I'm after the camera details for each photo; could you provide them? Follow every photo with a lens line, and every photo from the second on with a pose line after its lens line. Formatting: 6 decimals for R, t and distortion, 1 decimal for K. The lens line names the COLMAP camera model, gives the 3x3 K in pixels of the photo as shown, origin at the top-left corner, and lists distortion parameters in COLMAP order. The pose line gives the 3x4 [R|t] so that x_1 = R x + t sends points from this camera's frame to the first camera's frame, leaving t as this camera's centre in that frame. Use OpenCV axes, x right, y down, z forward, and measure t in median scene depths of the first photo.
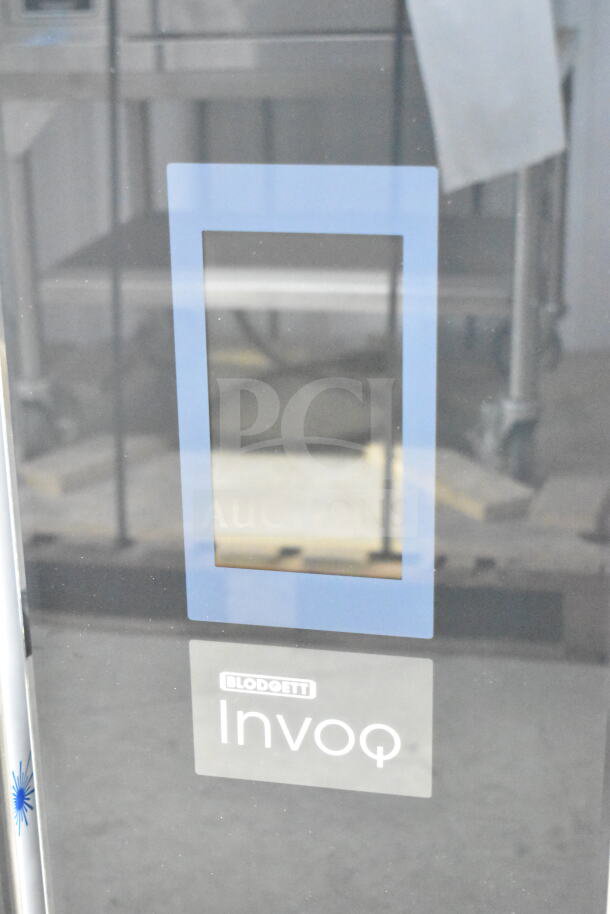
lens RADIAL K [[1545.8, 0, 303.5], [0, 1545.8, 456.1], [0, 0, 1]] dist [-0.022039, 0.000000]
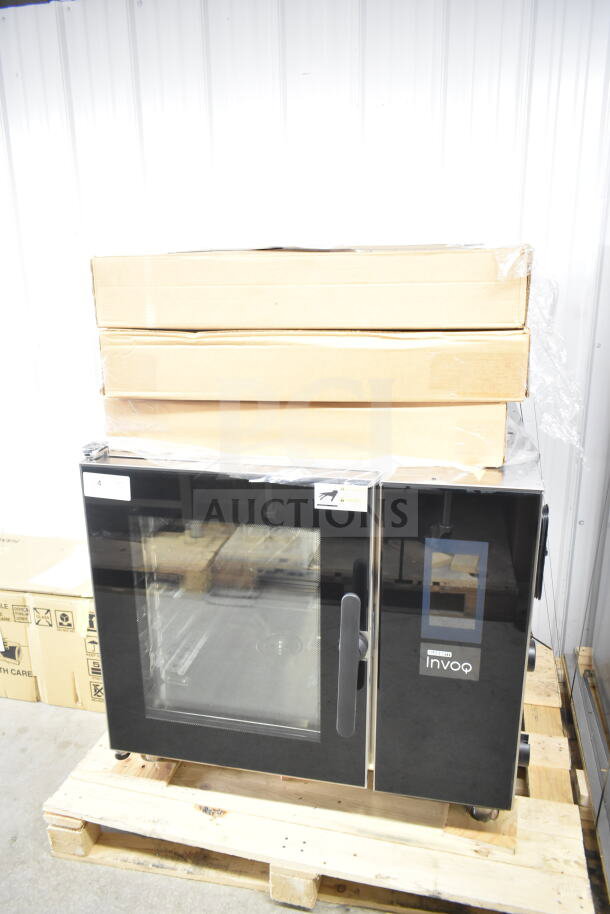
lens RADIAL K [[699.0, 0, 303.1], [0, 699.0, 456.4], [0, 0, 1]] dist [-0.003895, -0.006627]
pose [[0.999975, 0.007029, -0.000264, -0.394471], [-0.007032, 0.998289, -0.058054, -0.271262], [-0.000145, 0.058054, 0.998313, -0.917036]]
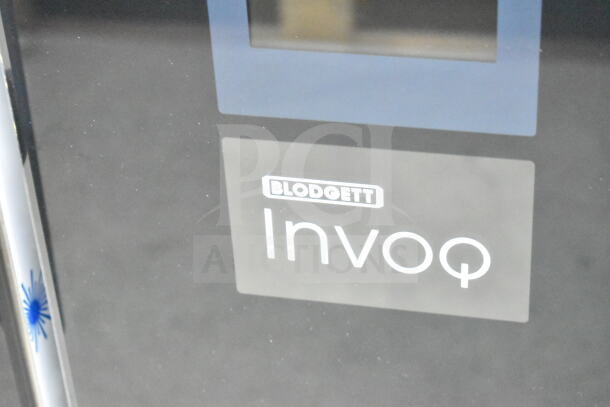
lens RADIAL K [[1401.9, 0, 306.9], [0, 1401.9, 204.1], [0, 0, 1]] dist [-0.093044, 0.000000]
pose [[0.999083, -0.017503, -0.039071, -0.003229], [0.026850, 0.966987, 0.253406, -0.027772], [0.033346, -0.254223, 0.966571, 0.302280]]
